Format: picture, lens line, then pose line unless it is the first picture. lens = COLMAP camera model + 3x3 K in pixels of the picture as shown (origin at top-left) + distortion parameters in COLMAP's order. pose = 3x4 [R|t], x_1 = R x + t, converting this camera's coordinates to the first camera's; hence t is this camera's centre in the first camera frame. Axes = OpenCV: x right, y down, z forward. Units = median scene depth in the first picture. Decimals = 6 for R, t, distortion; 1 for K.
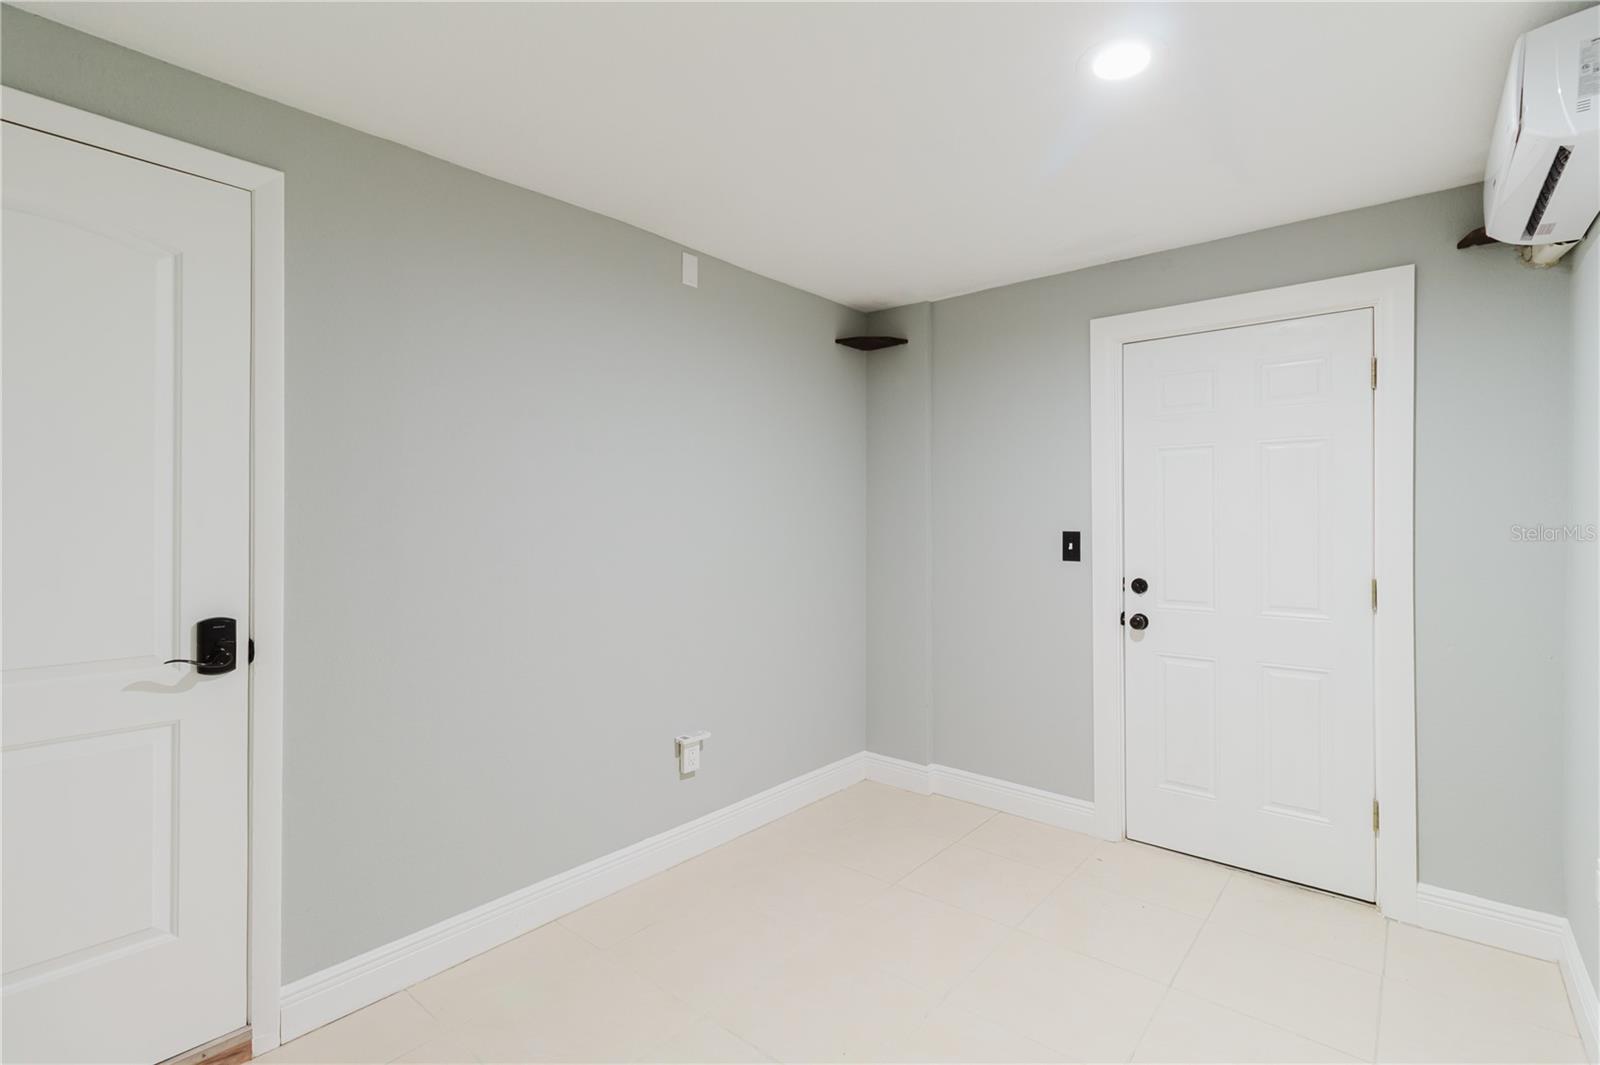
lens RADIAL K [[744.3, 0, 797.3], [0, 744.3, 518.5], [0, 0, 1]] dist [0.003327, -0.000317]
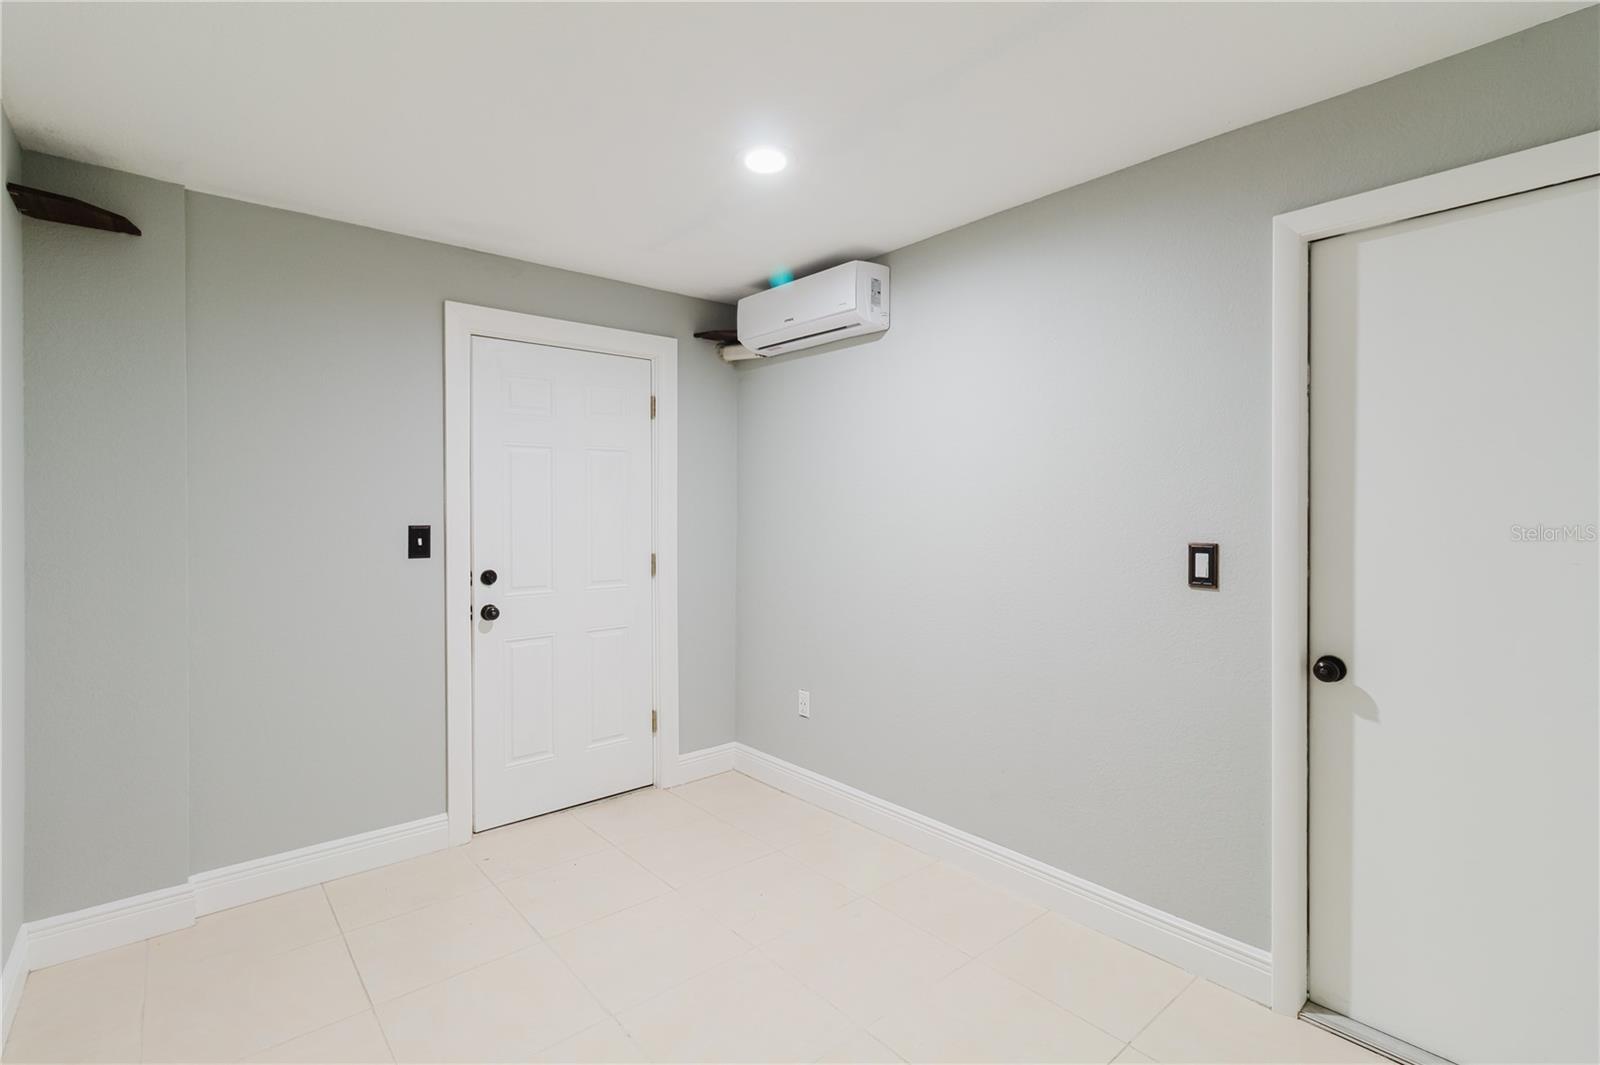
lens RADIAL K [[744.3, 0, 808.4], [0, 744.3, 510.0], [0, 0, 1]] dist [0.003327, -0.000317]
pose [[0.152041, 0.003056, 0.988369, -0.475552], [0.003896, 0.999986, -0.003691, 0.004173], [-0.988366, 0.004412, 0.152027, 0.410929]]
